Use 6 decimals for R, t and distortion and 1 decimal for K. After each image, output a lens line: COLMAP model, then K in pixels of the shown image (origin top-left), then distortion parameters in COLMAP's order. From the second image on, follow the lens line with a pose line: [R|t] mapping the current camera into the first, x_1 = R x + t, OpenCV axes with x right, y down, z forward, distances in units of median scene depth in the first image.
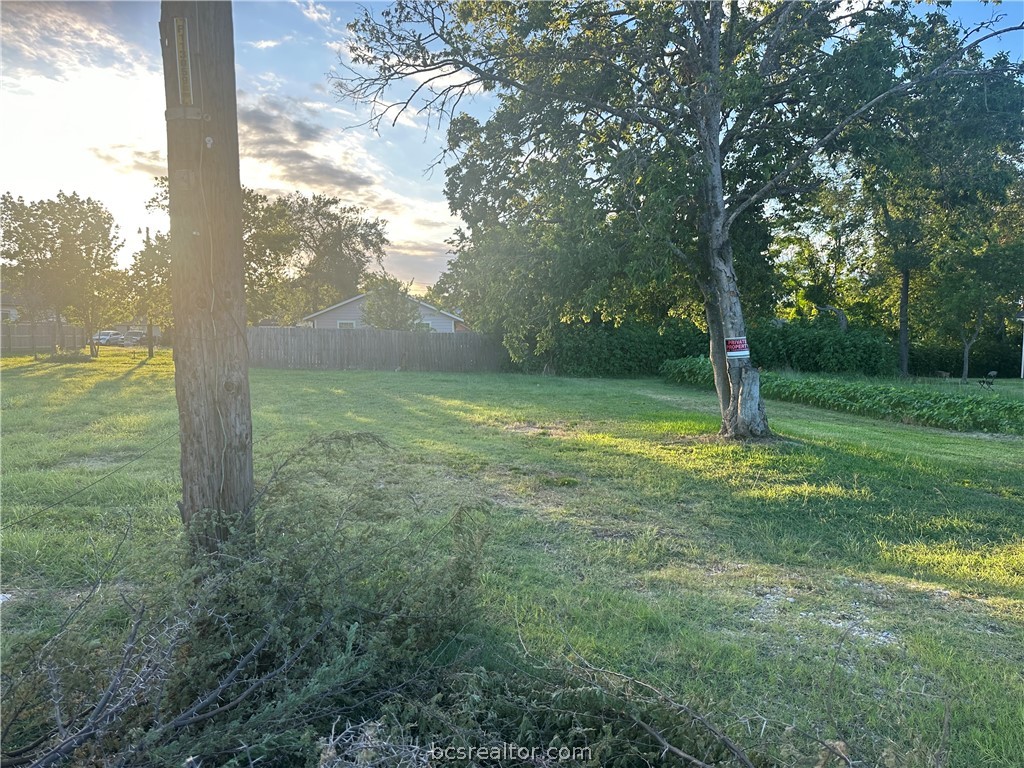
lens RADIAL K [[726.9, 0, 512.0], [0, 726.9, 384.0], [0, 0, 1]] dist [0.130771, -0.230044]
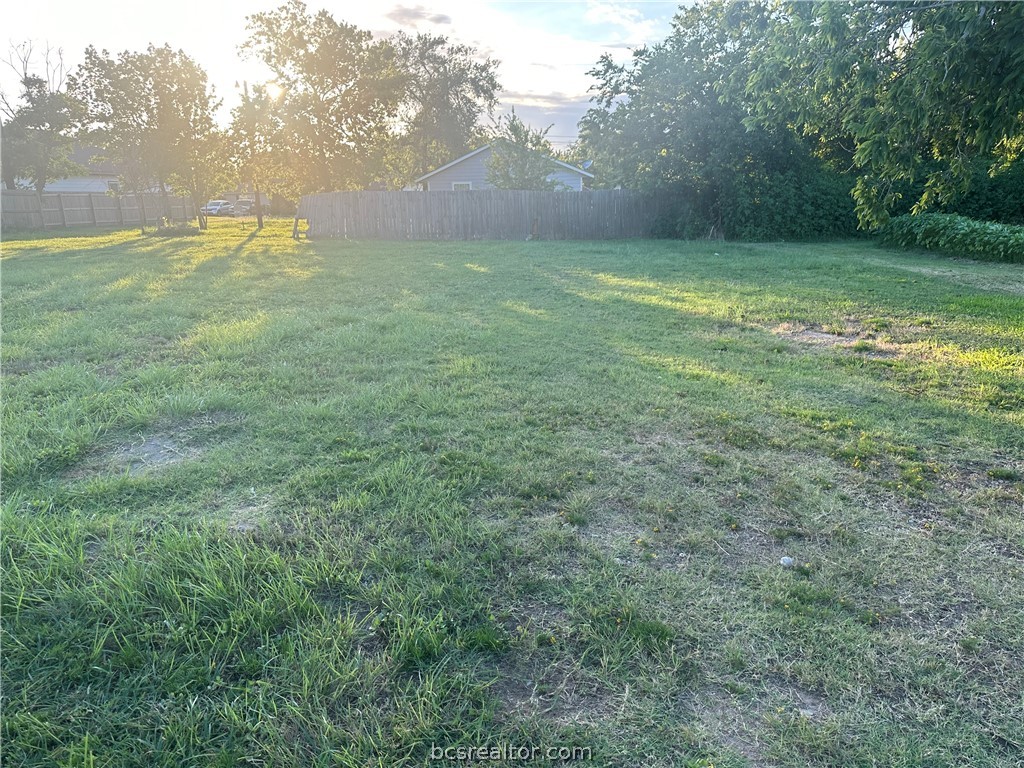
lens RADIAL K [[726.9, 0, 512.0], [0, 726.9, 384.0], [0, 0, 1]] dist [0.130771, -0.230044]
pose [[0.990831, 0.004265, -0.135043, -0.043279], [0.020625, 0.983013, 0.182374, -0.005796], [0.133527, -0.183487, 0.973911, 0.090841]]
